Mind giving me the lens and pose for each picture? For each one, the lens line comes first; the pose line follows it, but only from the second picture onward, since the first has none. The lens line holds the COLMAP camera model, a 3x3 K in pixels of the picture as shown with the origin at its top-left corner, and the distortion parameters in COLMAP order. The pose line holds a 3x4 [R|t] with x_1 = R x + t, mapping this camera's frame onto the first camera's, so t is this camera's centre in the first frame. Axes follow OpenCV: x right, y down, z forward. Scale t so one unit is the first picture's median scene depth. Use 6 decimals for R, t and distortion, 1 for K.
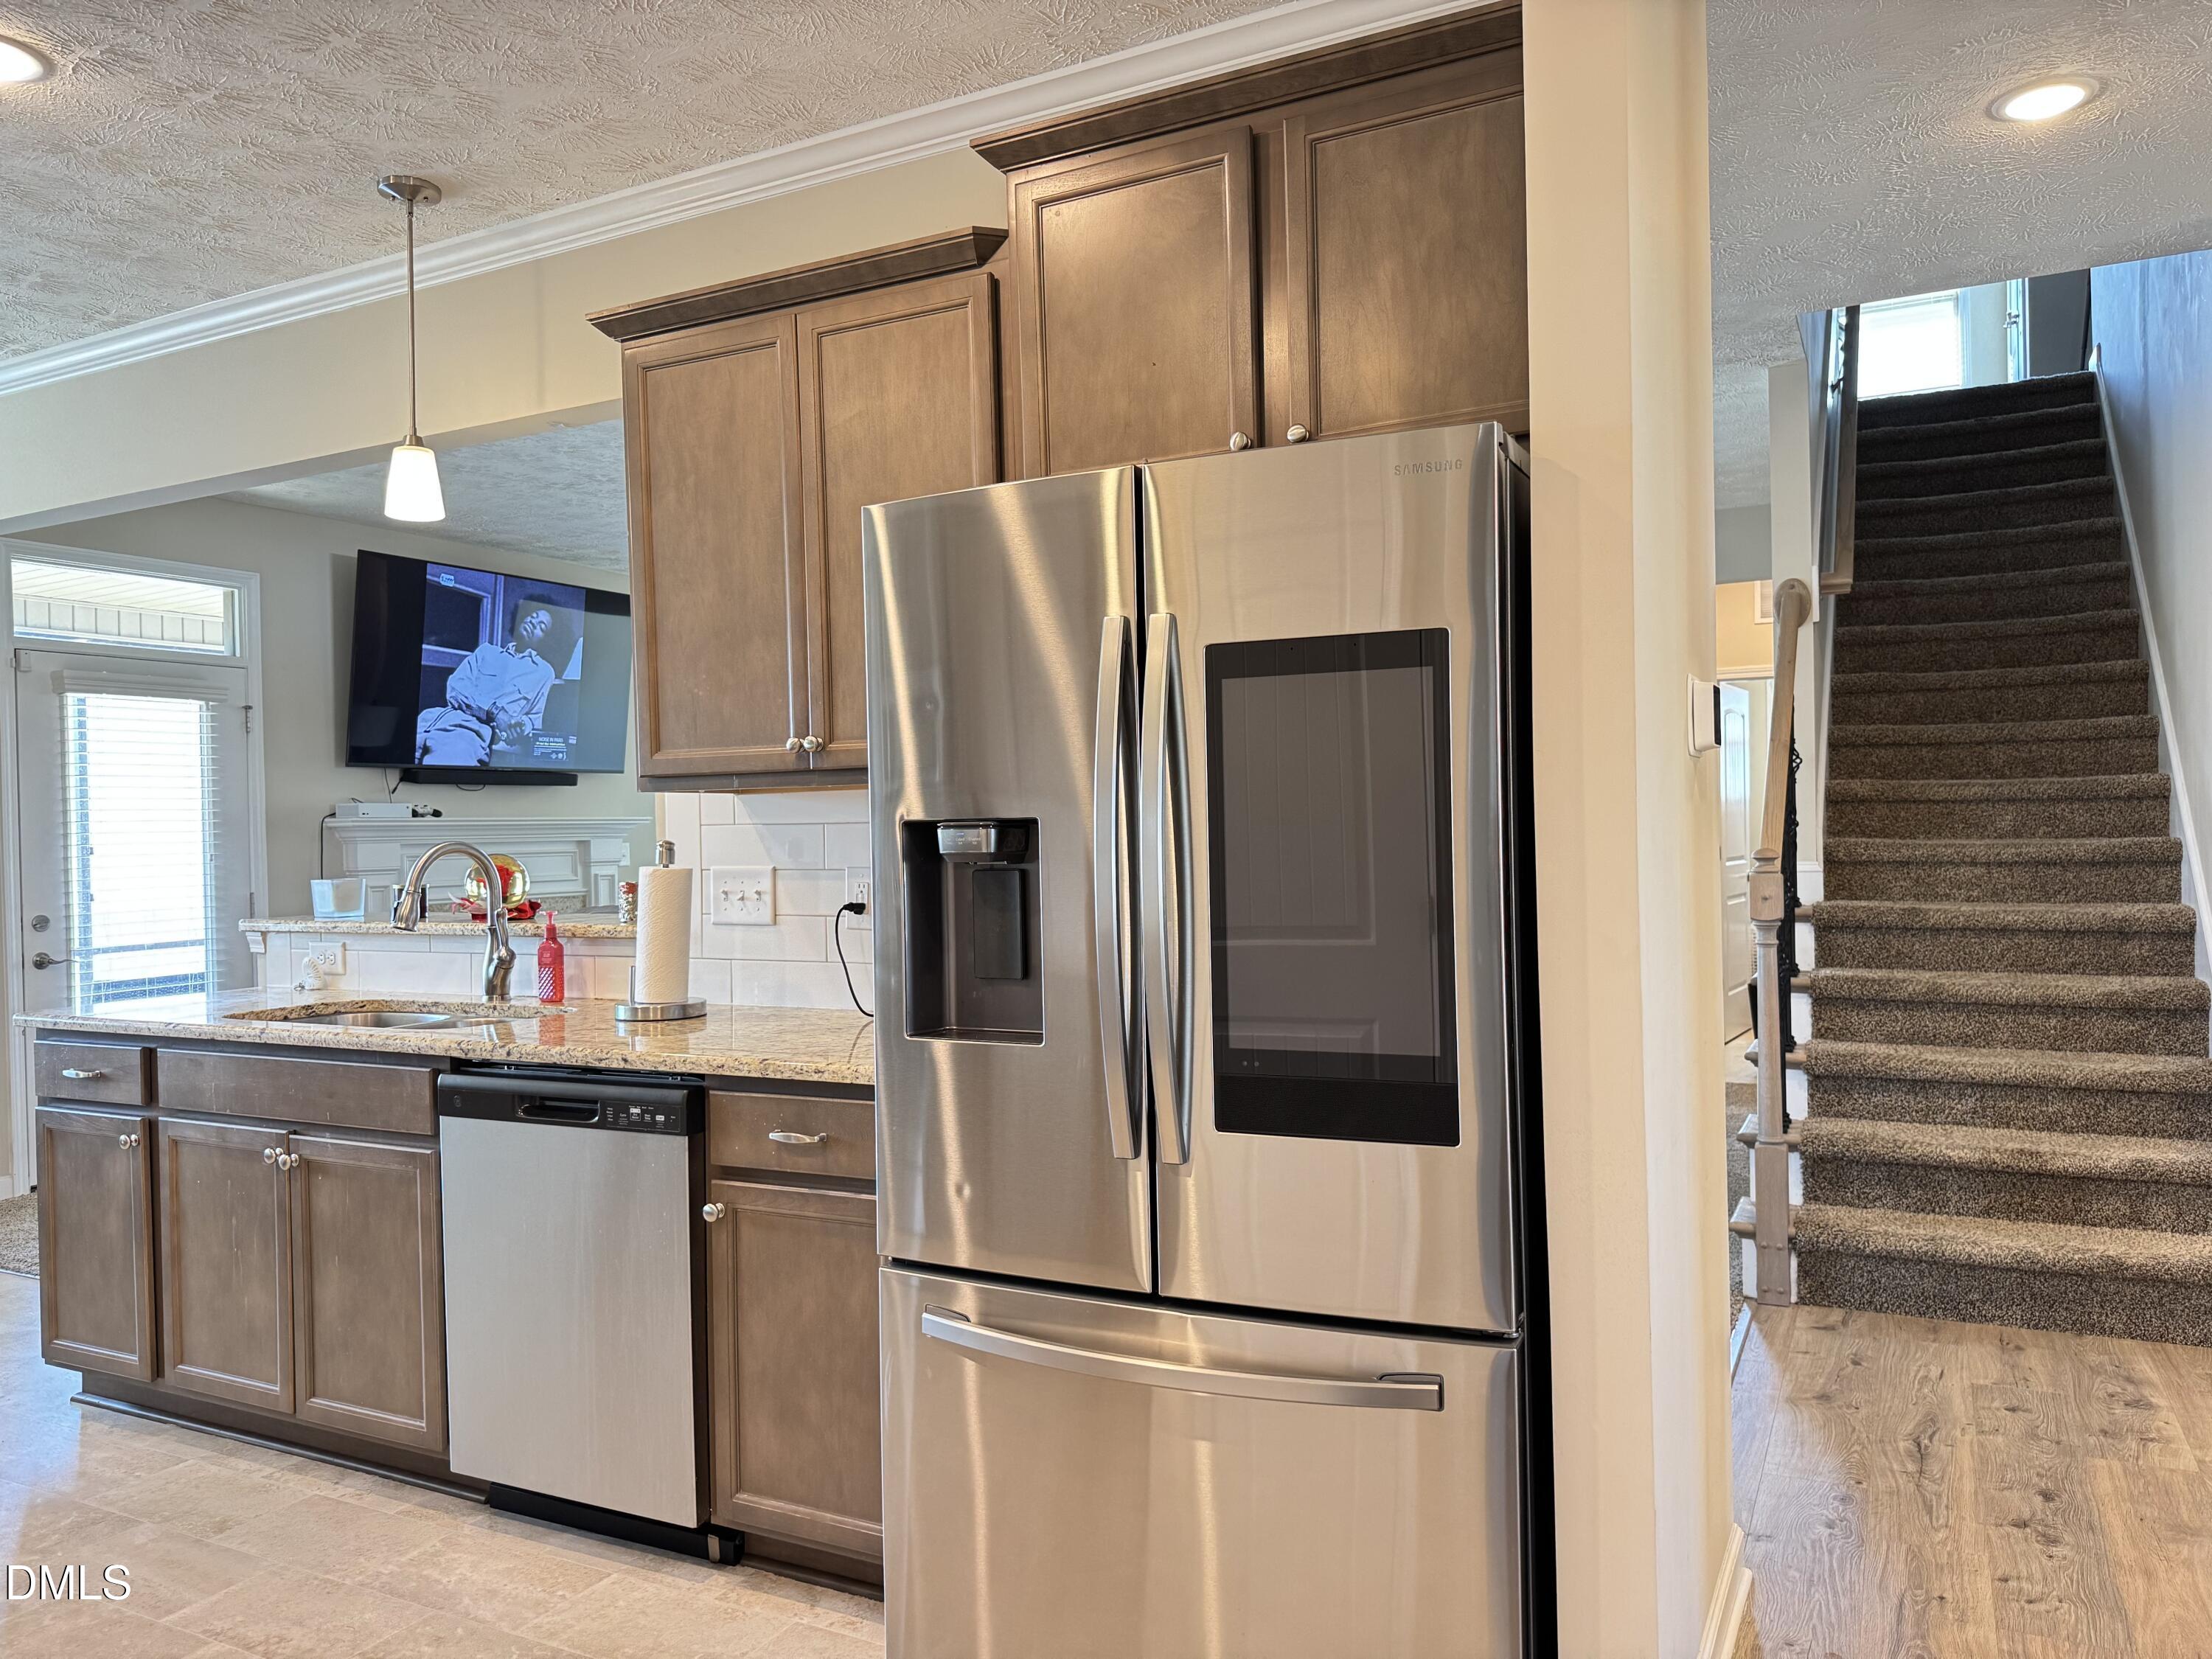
lens RADIAL K [[1576.2, 0, 1103.6], [0, 1576.2, 839.6], [0, 0, 1]] dist [0.000962, -0.008444]
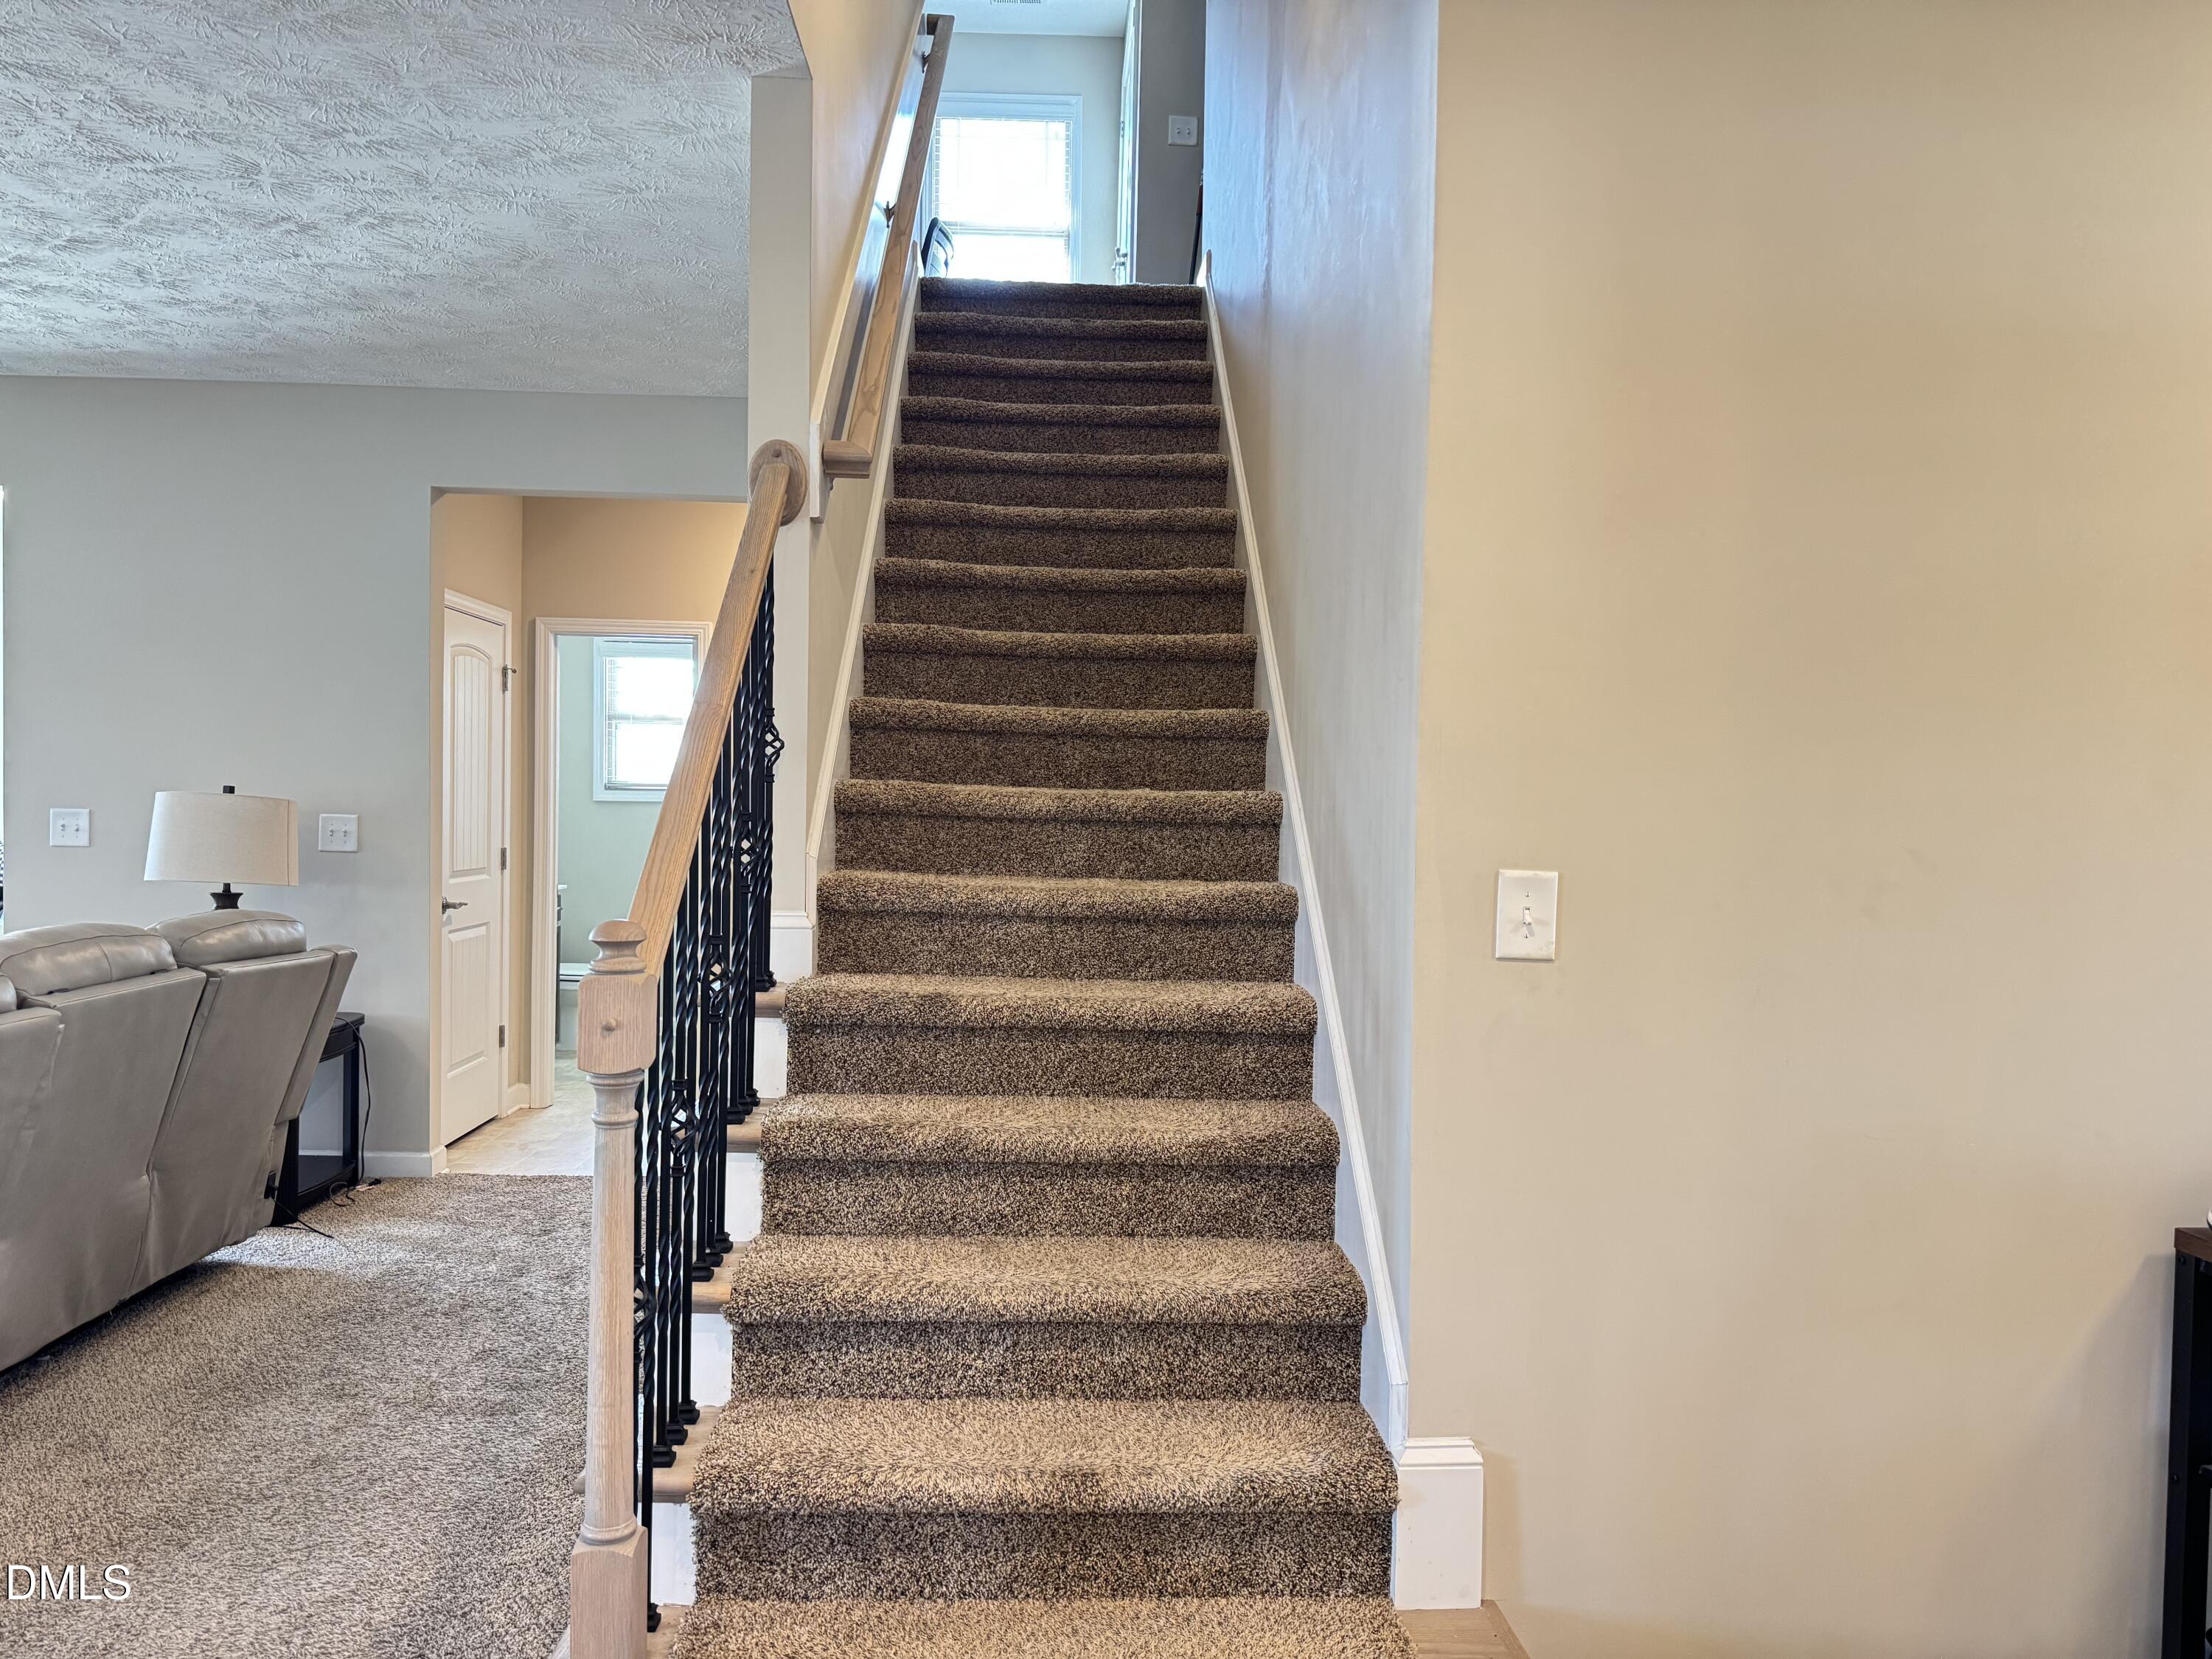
lens RADIAL K [[1545.4, 0, 1097.9], [0, 1545.4, 837.9], [0, 0, 1]] dist [0.158467, -0.284987]
pose [[0.869913, 0.025997, 0.492520, 0.260632], [-0.033603, 0.999413, 0.006600, -0.023160], [-0.492060, -0.022291, 0.870276, 0.430417]]
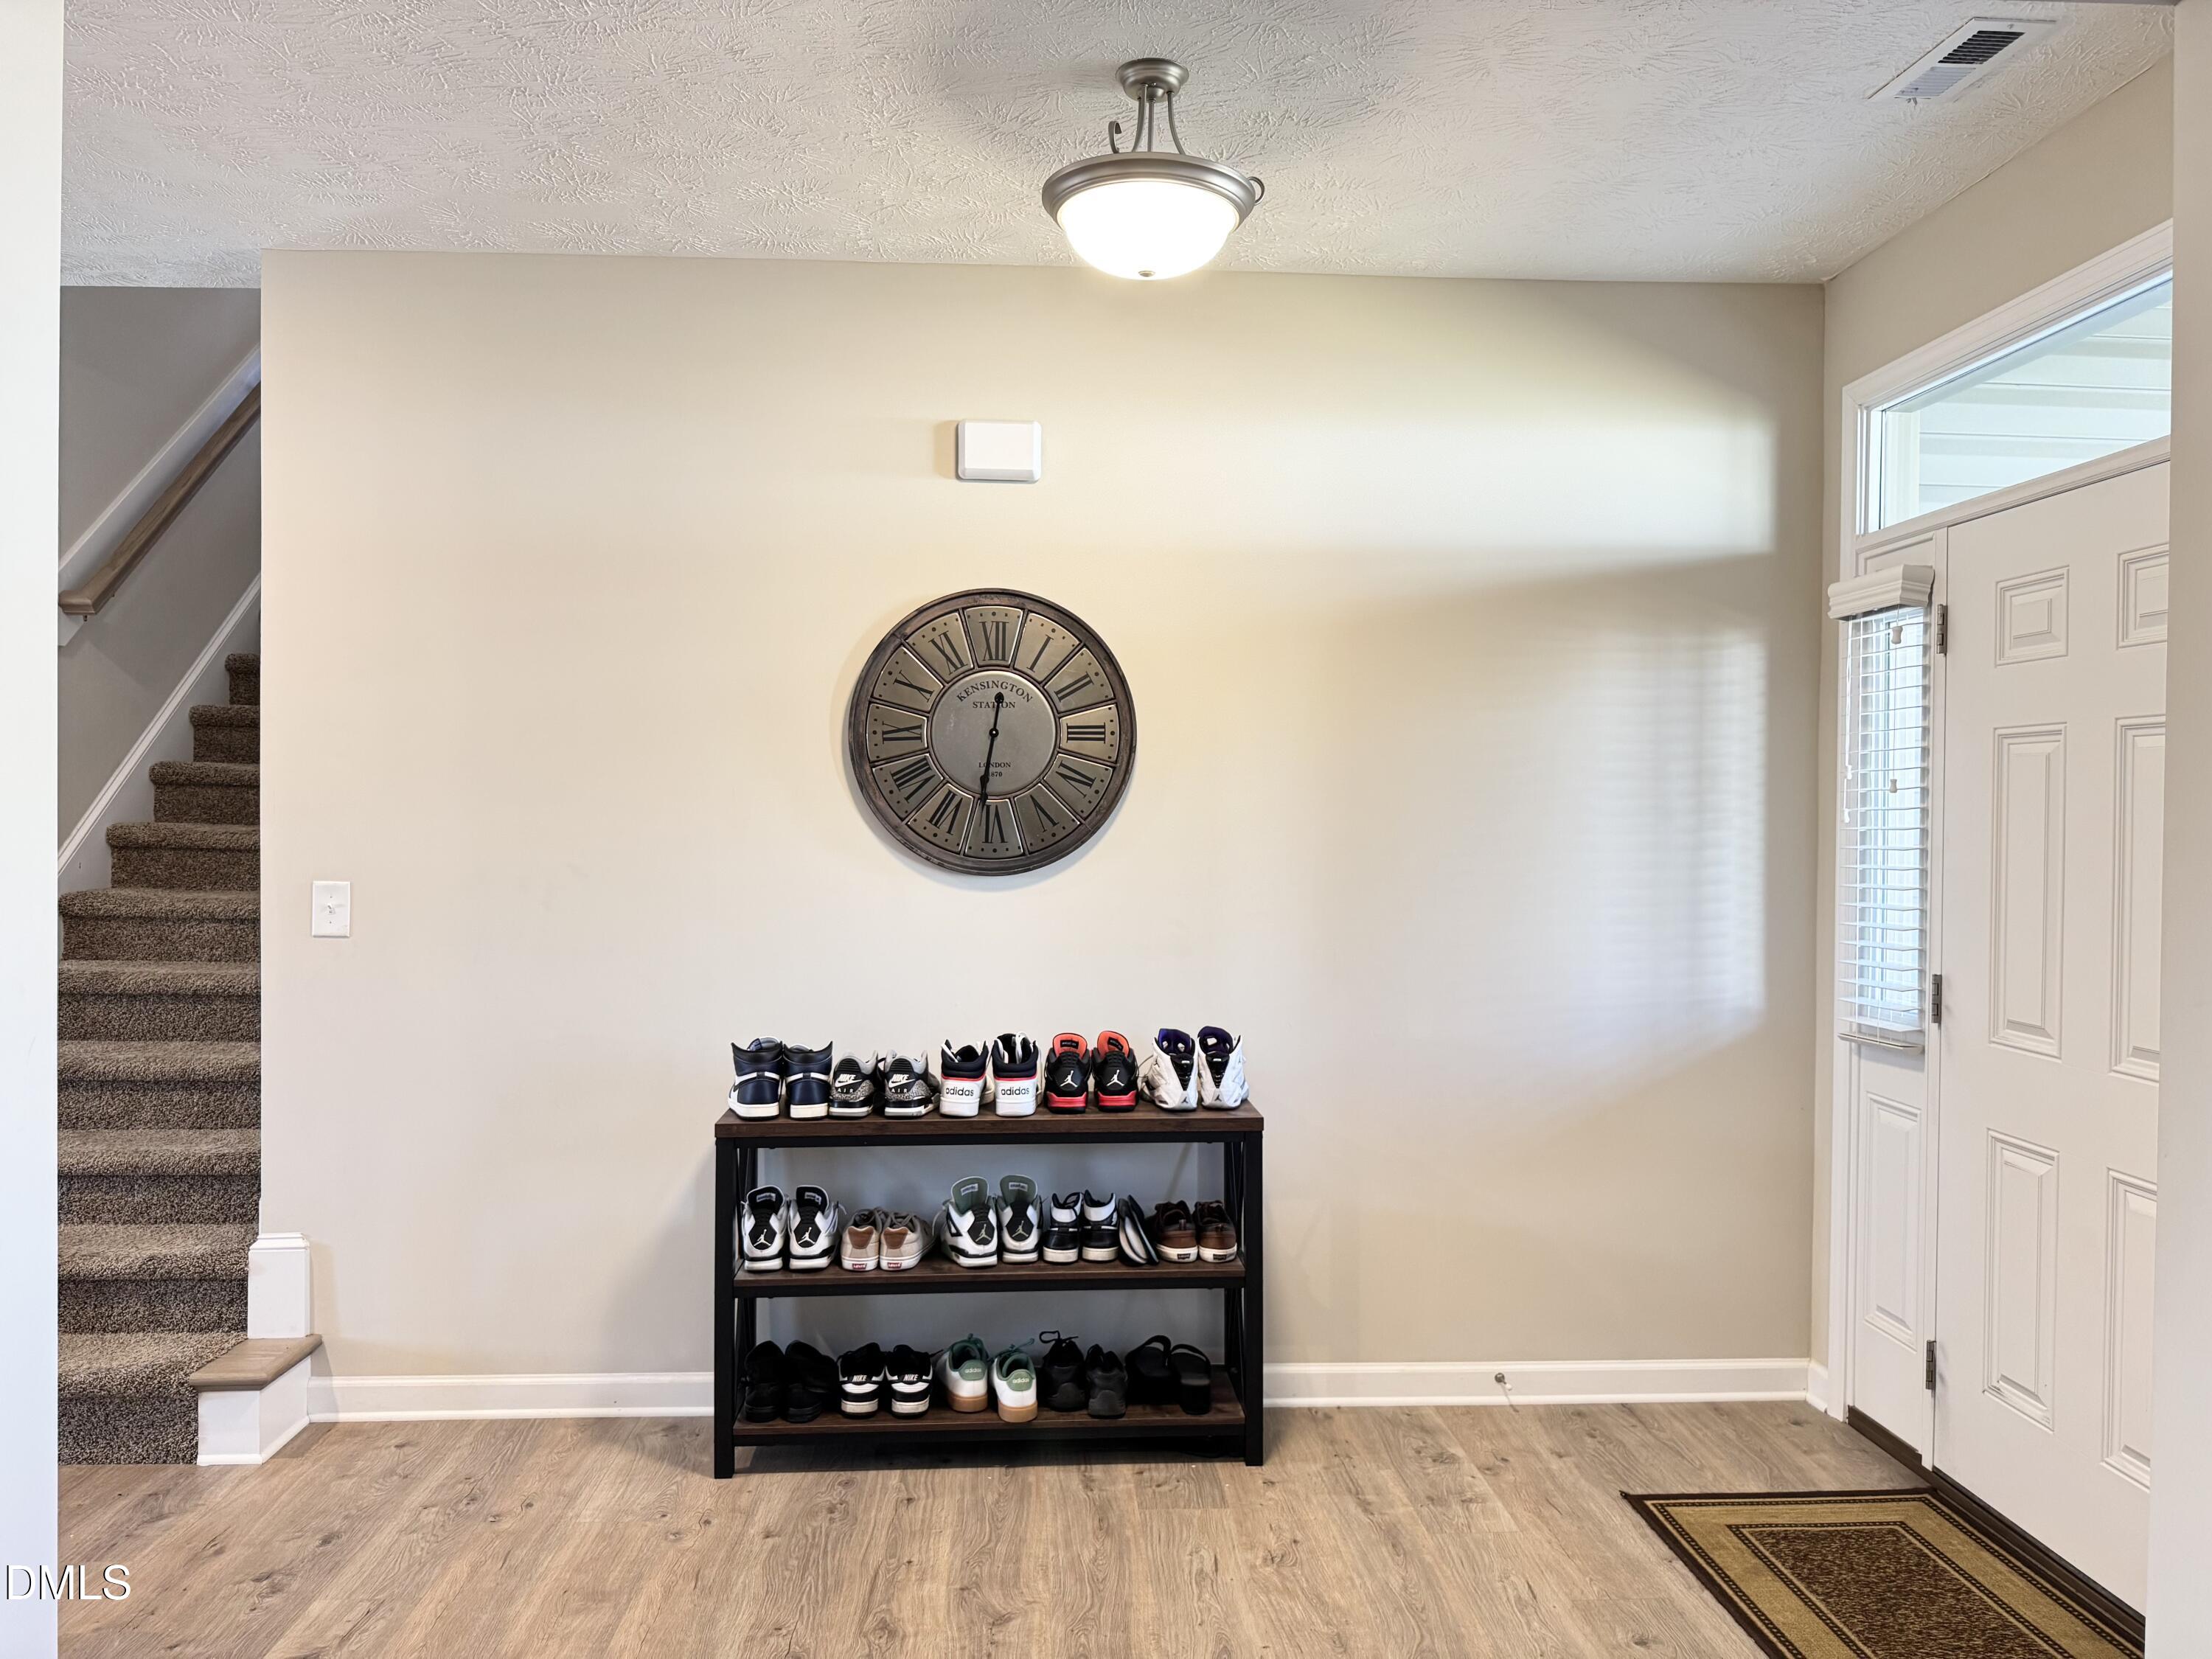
lens RADIAL K [[1576.2, 0, 1103.6], [0, 1576.2, 839.6], [0, 0, 1]] dist [0.000962, -0.008444]
pose [[0.864480, 0.027098, 0.501936, 0.537115], [-0.023733, 0.999633, -0.013093, -0.031991], [-0.502107, -0.000594, 0.864805, -0.054552]]
